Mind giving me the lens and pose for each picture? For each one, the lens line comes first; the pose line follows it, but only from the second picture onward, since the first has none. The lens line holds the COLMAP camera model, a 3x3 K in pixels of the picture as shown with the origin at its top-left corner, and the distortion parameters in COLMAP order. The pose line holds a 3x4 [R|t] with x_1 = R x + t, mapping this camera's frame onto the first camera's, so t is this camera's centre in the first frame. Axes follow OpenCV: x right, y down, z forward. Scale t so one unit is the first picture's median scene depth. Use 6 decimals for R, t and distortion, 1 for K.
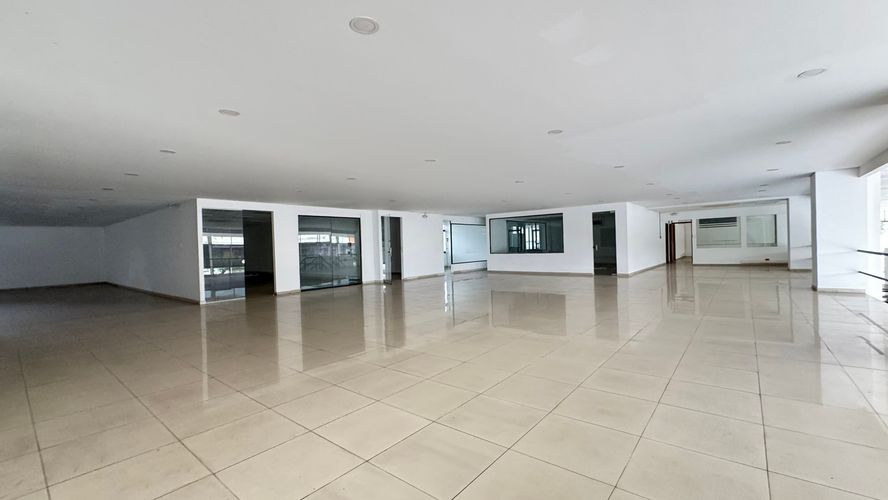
lens RADIAL K [[369.9, 0, 443.3], [0, 369.9, 255.3], [0, 0, 1]] dist [-0.000244, 0.000060]
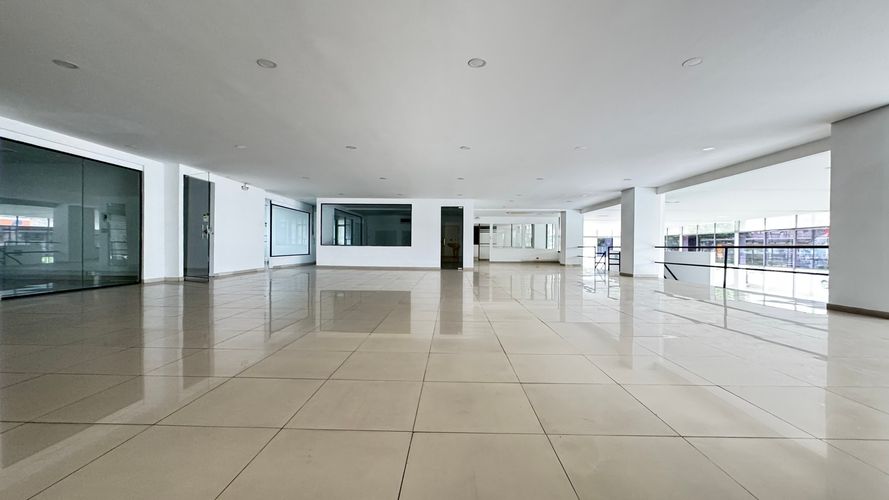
lens RADIAL K [[354.3, 0, 444.5], [0, 354.3, 250.6], [0, 0, 1]] dist [-0.002622, -0.000025]
pose [[0.790364, 0.032548, 0.611772, -0.165746], [-0.020381, 0.999432, -0.026841, 0.027600], [-0.612298, 0.008745, 0.790579, 0.227867]]
